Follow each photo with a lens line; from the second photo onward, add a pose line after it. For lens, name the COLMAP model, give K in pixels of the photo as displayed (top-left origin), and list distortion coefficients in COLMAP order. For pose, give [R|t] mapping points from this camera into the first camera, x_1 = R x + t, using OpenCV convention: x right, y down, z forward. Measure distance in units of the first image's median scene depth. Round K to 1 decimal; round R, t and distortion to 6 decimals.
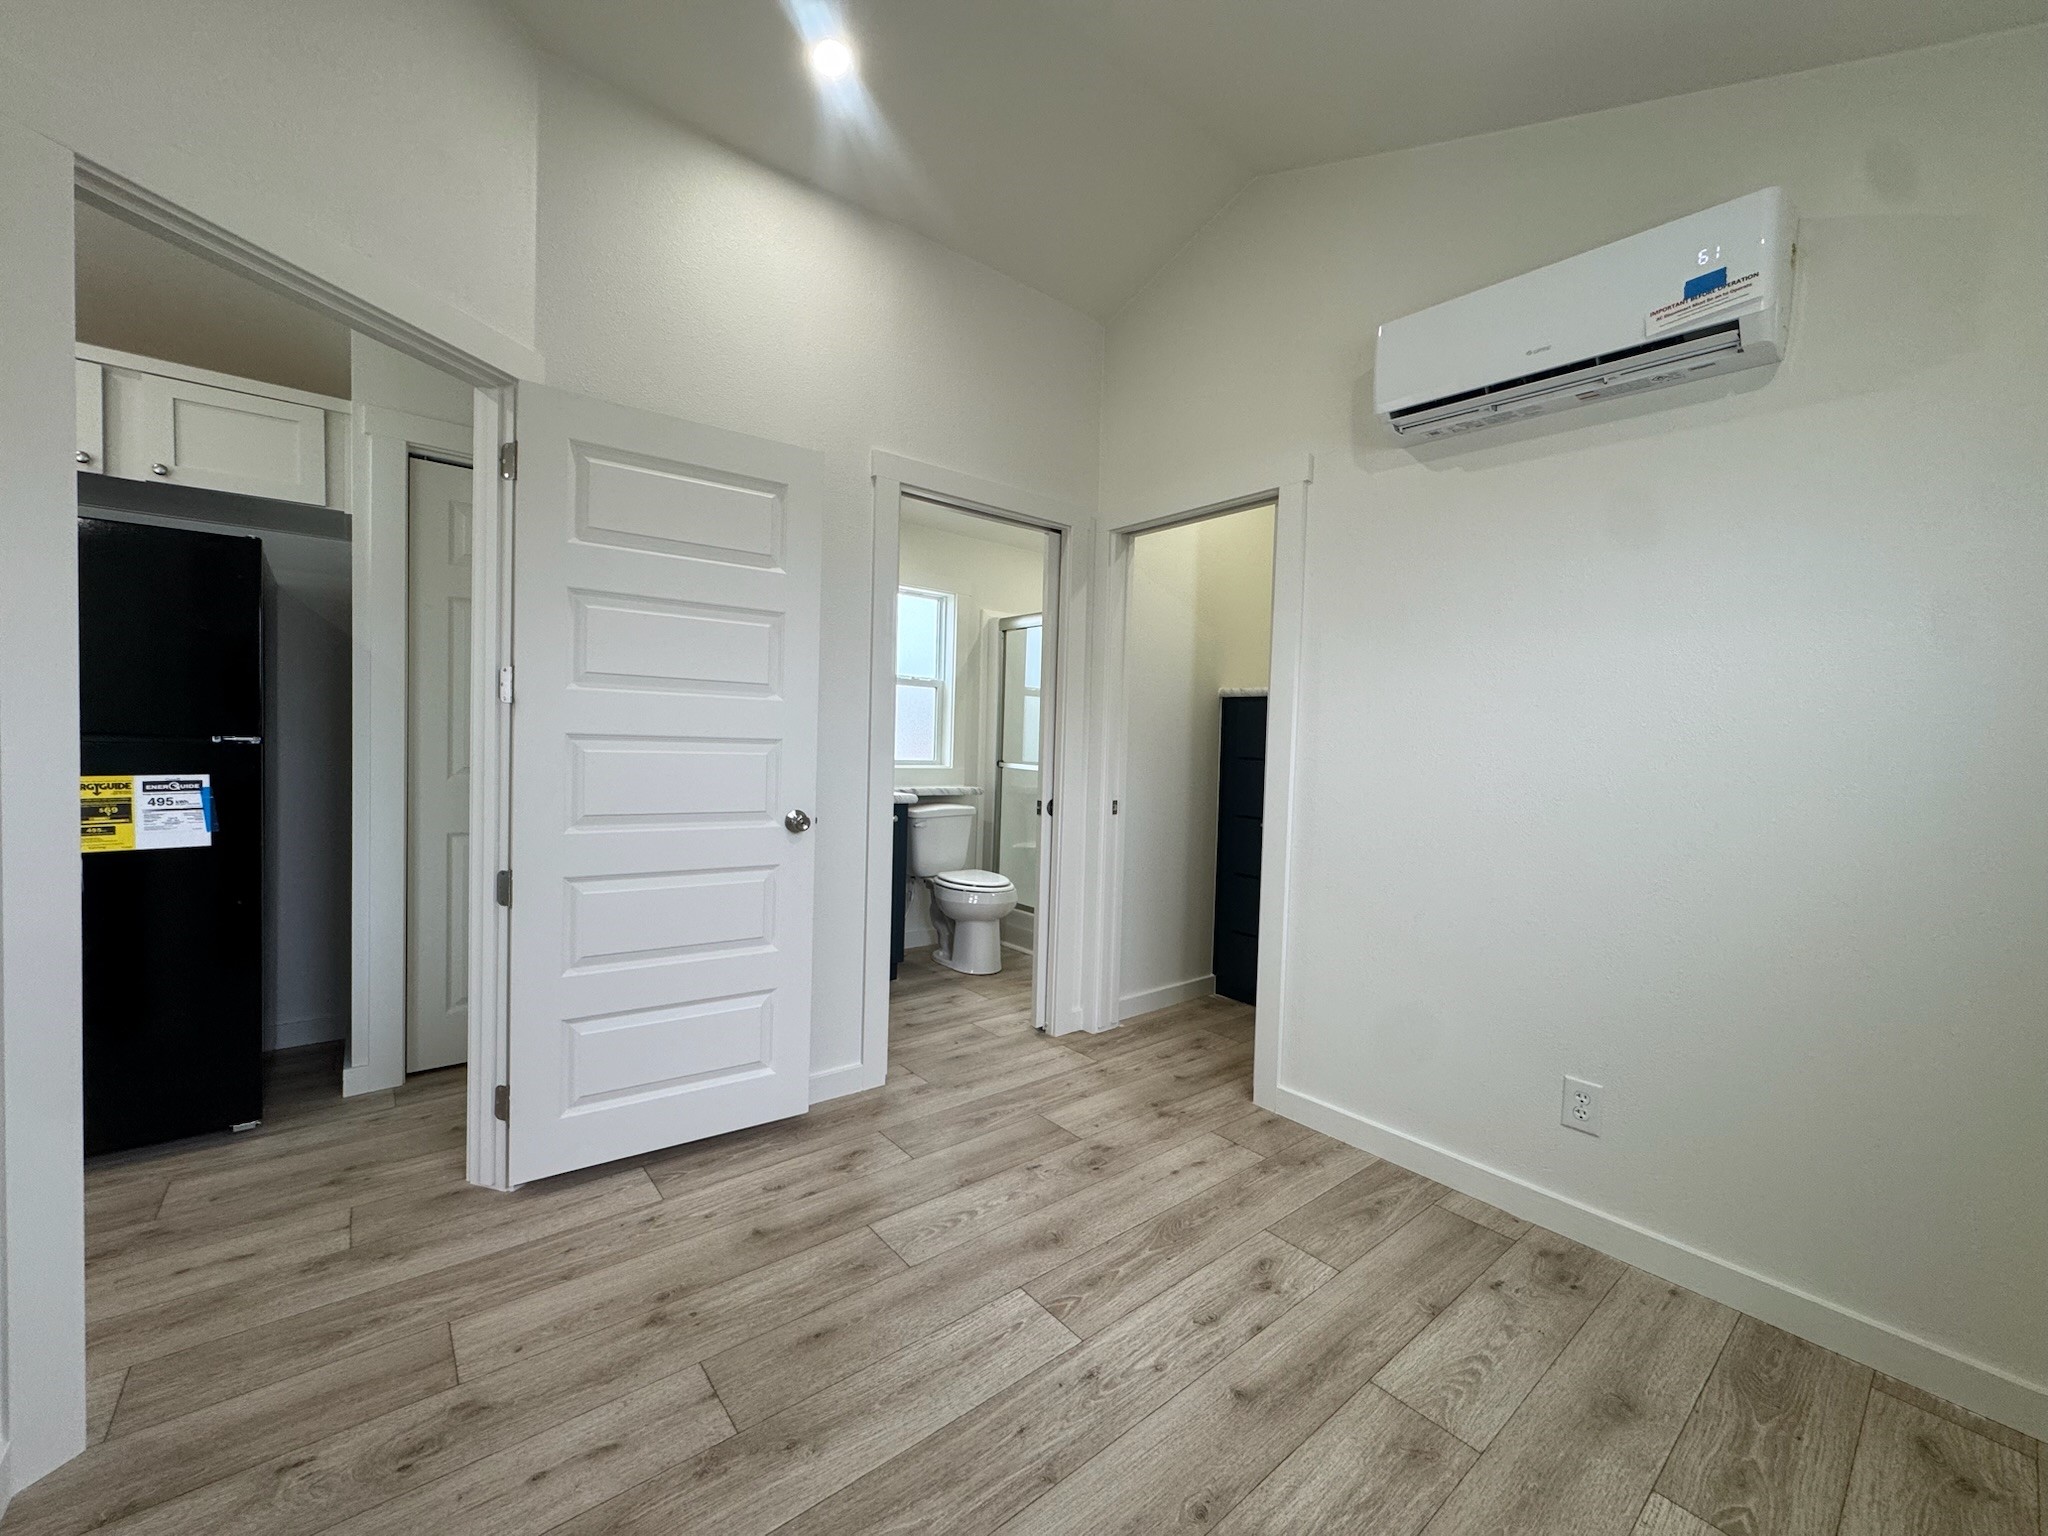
lens RADIAL K [[817.5, 0, 1023.5], [0, 817.5, 770.6], [0, 0, 1]] dist [-0.000218, -0.001599]
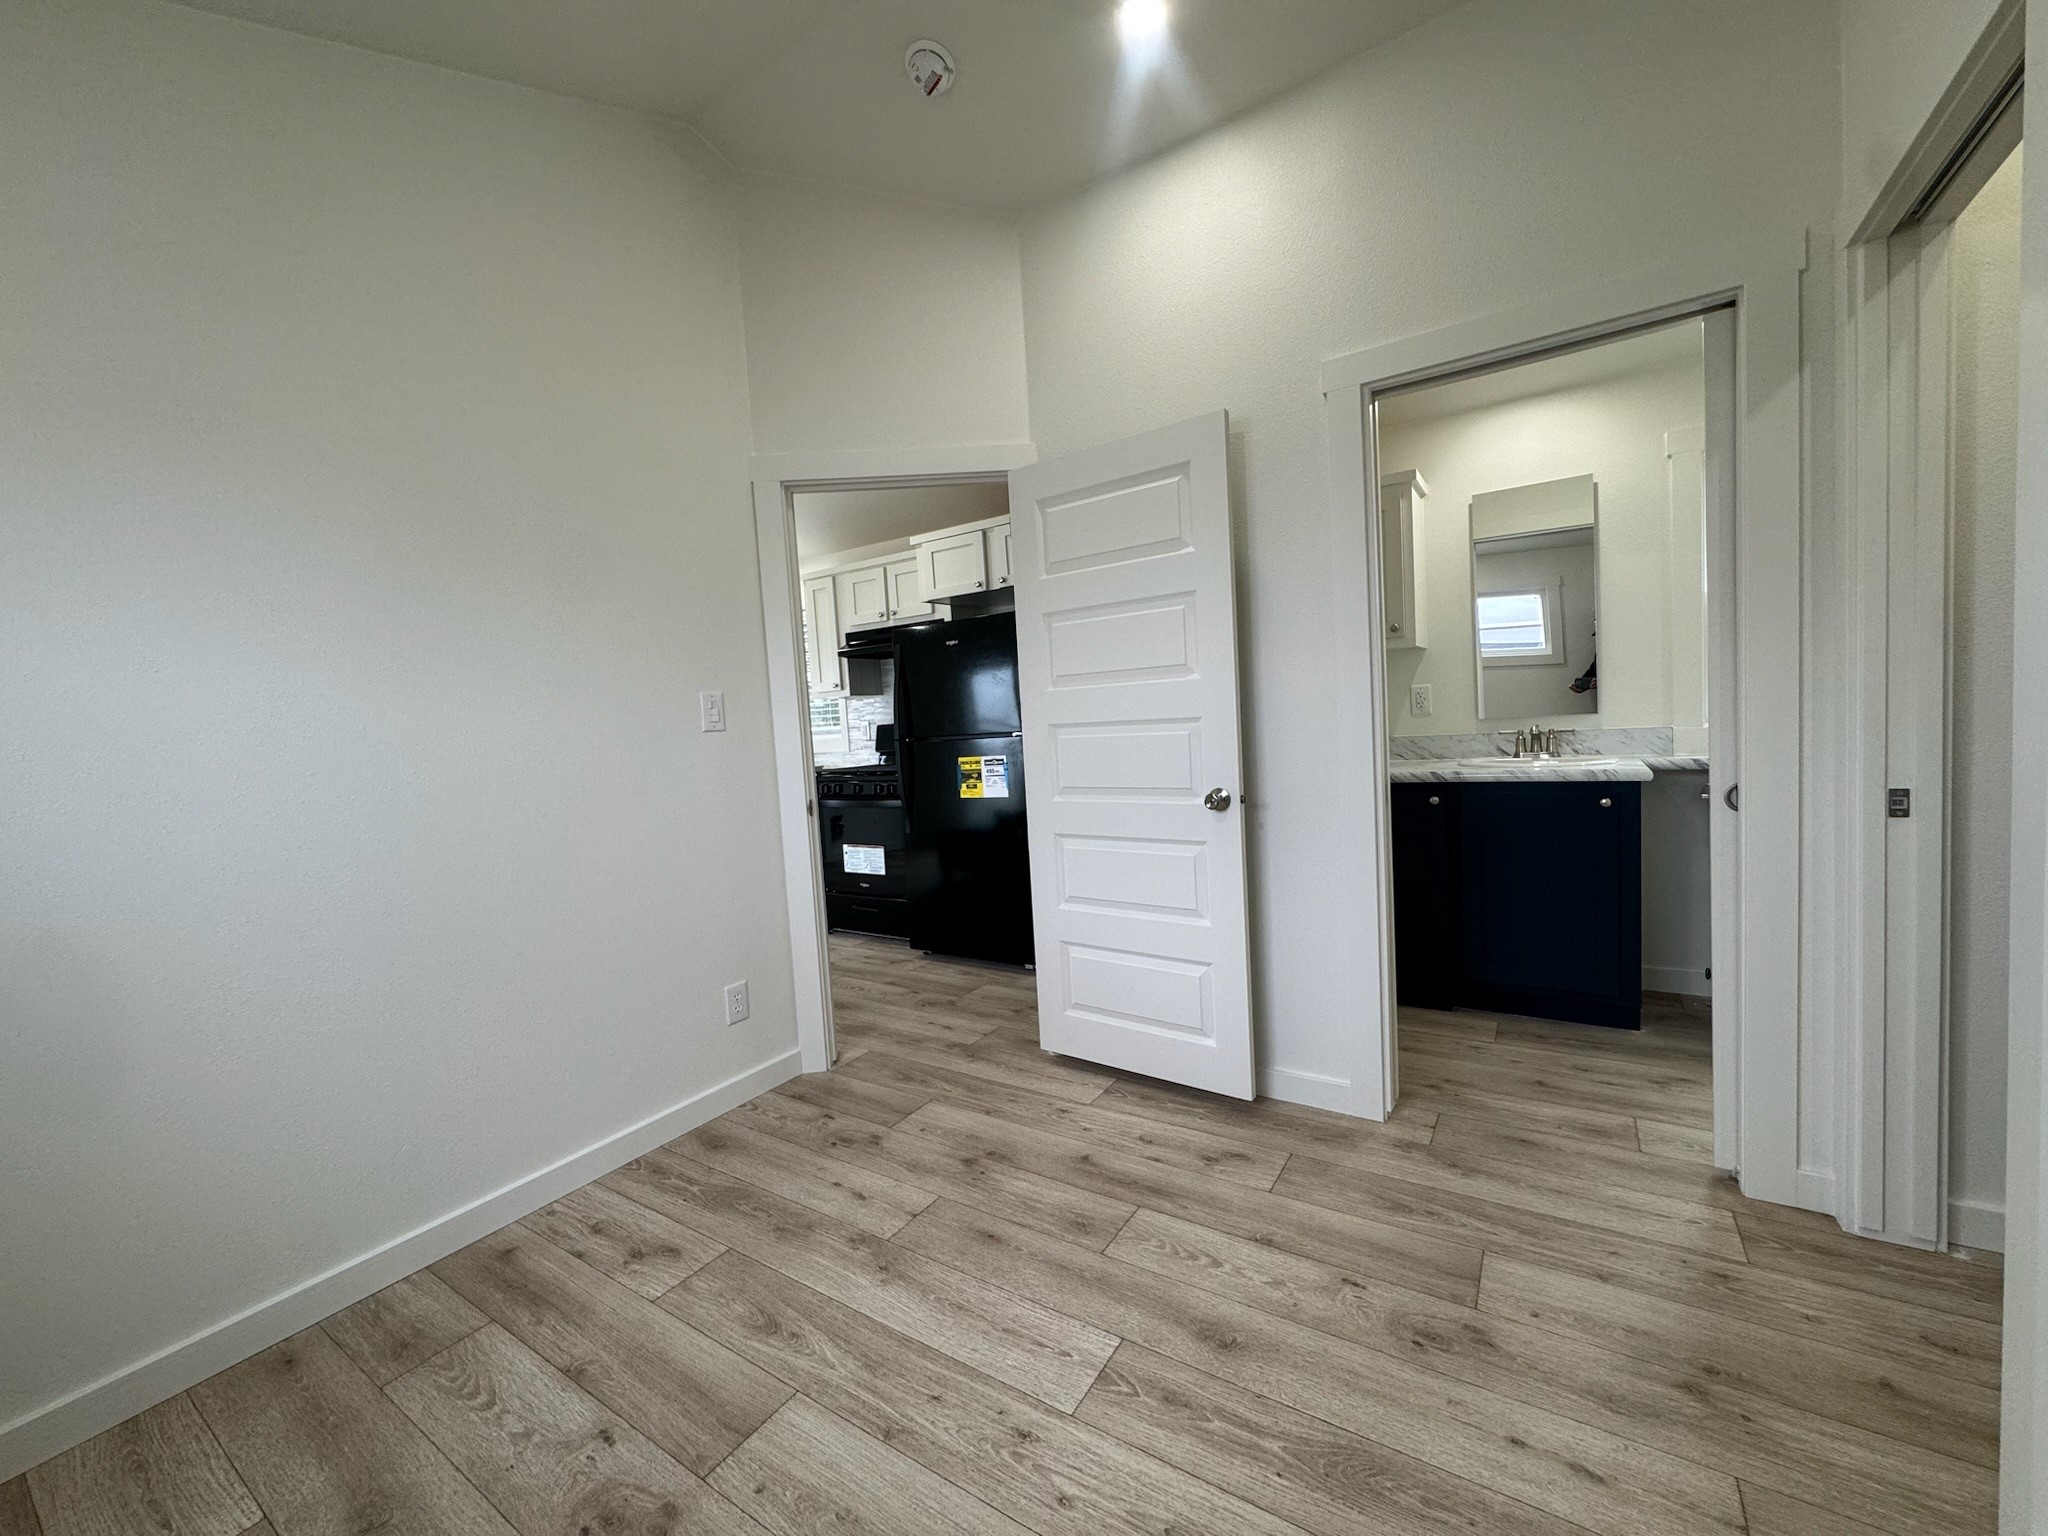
lens RADIAL K [[817.5, 0, 1018.6], [0, 817.5, 763.2], [0, 0, 1]] dist [-0.000218, -0.001599]
pose [[0.286408, 0.004046, -0.958099, 0.677930], [0.030535, 0.999445, 0.013349, -0.000807], [0.957621, -0.033079, 0.286125, 0.558814]]
